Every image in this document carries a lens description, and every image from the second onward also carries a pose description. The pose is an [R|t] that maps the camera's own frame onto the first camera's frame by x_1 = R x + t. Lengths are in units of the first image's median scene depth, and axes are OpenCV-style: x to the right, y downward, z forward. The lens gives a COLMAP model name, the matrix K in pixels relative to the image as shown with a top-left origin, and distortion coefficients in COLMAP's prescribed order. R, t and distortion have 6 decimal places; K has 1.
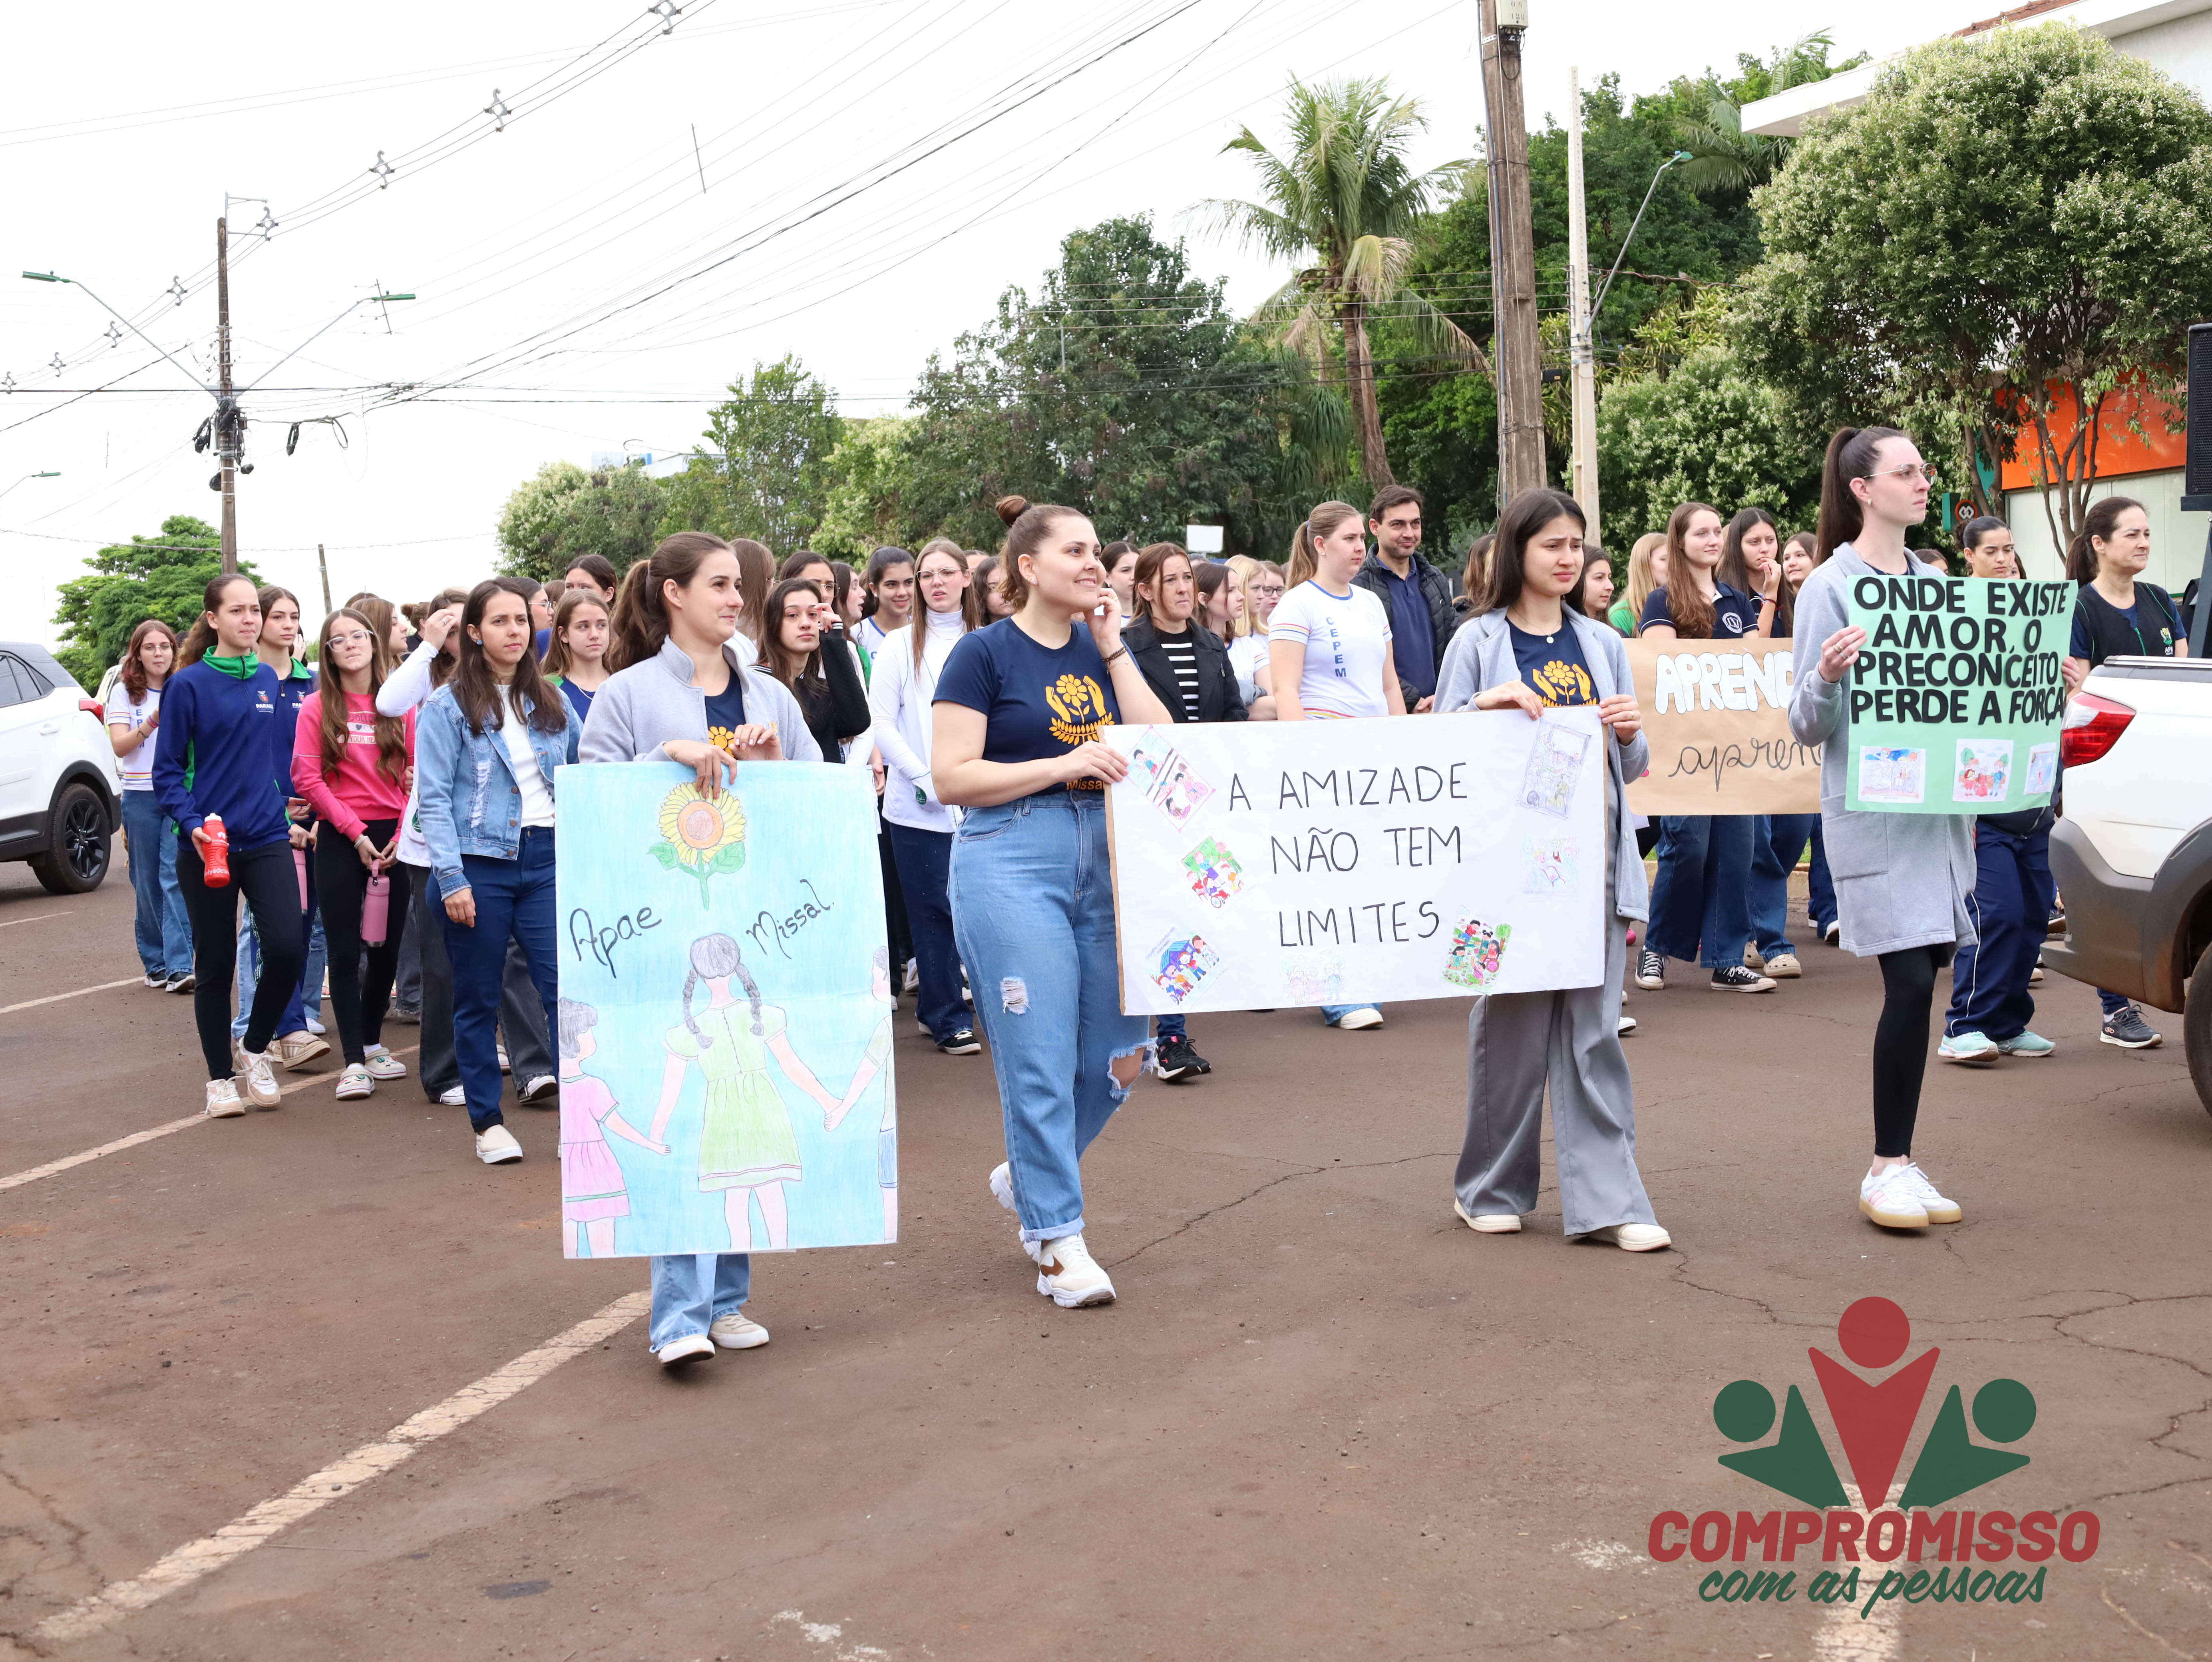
lens RADIAL K [[3572.0, 0, 1094.9], [0, 3572.0, 831.5], [0, 0, 1]] dist [0.018089, 0.000000]
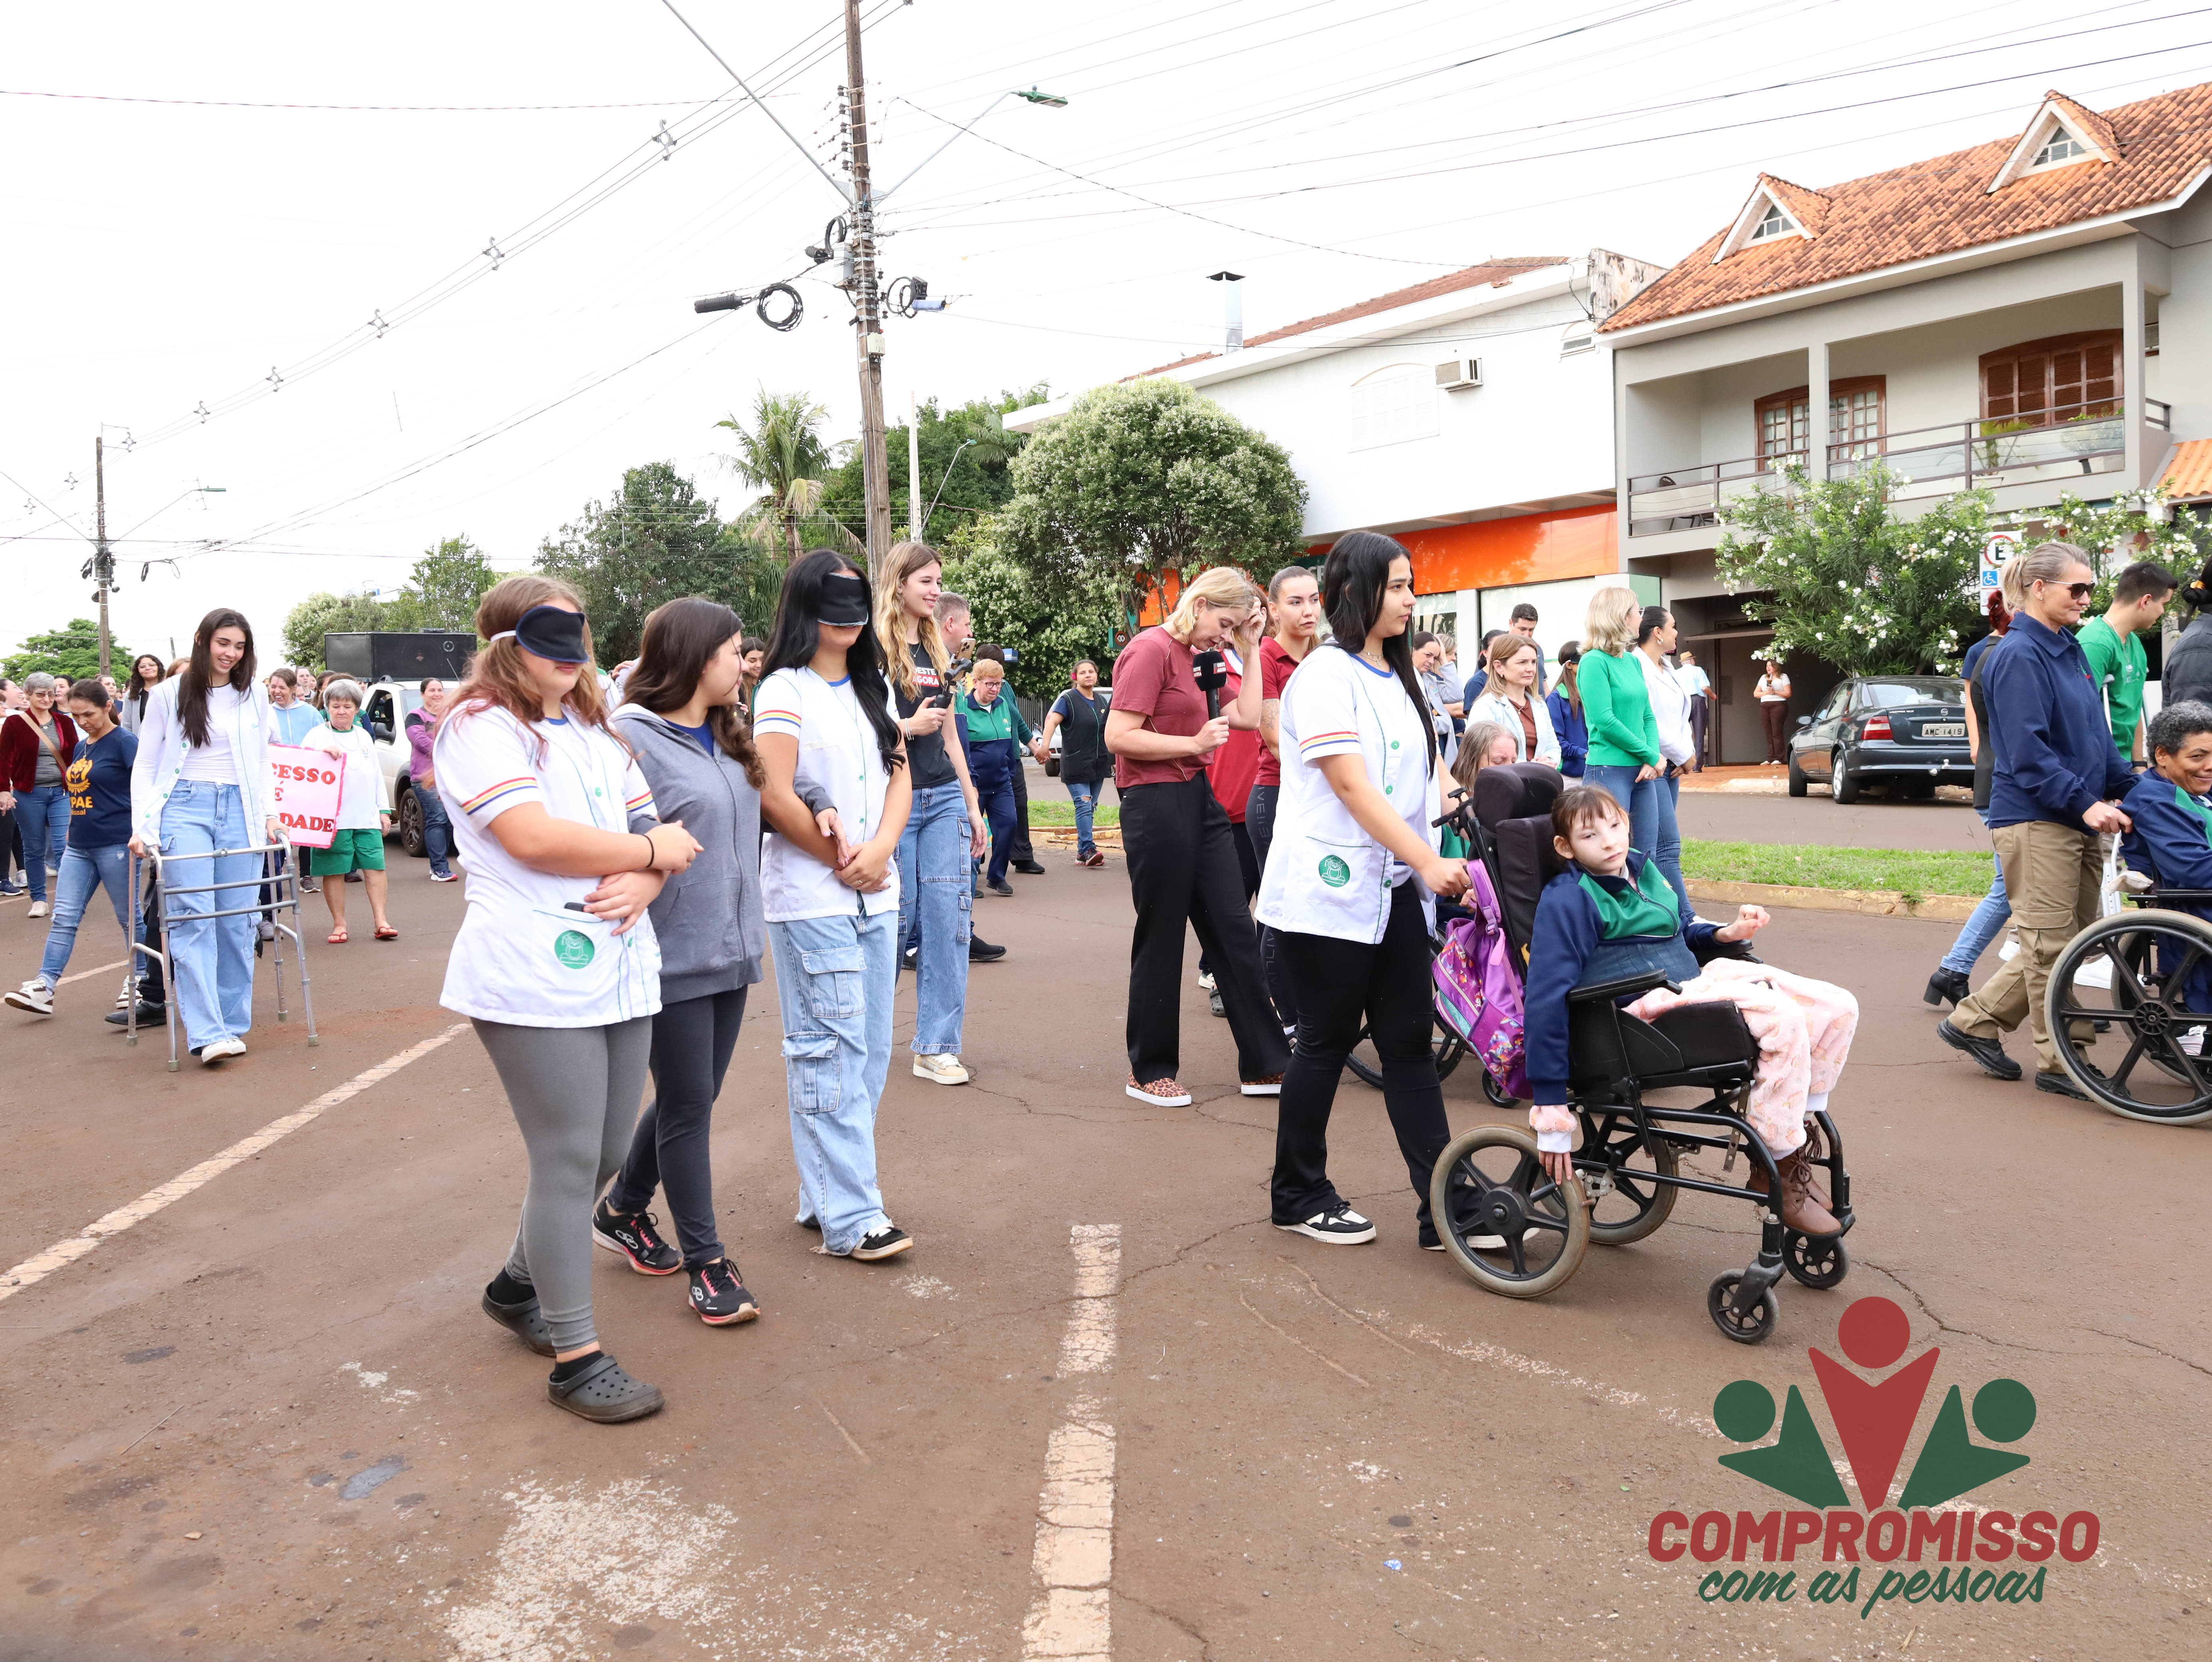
lens RADIAL K [[1711.7, 0, 1085.4], [0, 1711.7, 835.4], [0, 0, 1]] dist [-0.010914, 0.003369]
pose [[0.973414, -0.002738, 0.229035, 0.020318], [-0.001054, 0.999864, 0.016433, -0.000919], [-0.229048, -0.016238, 0.973280, 0.132072]]
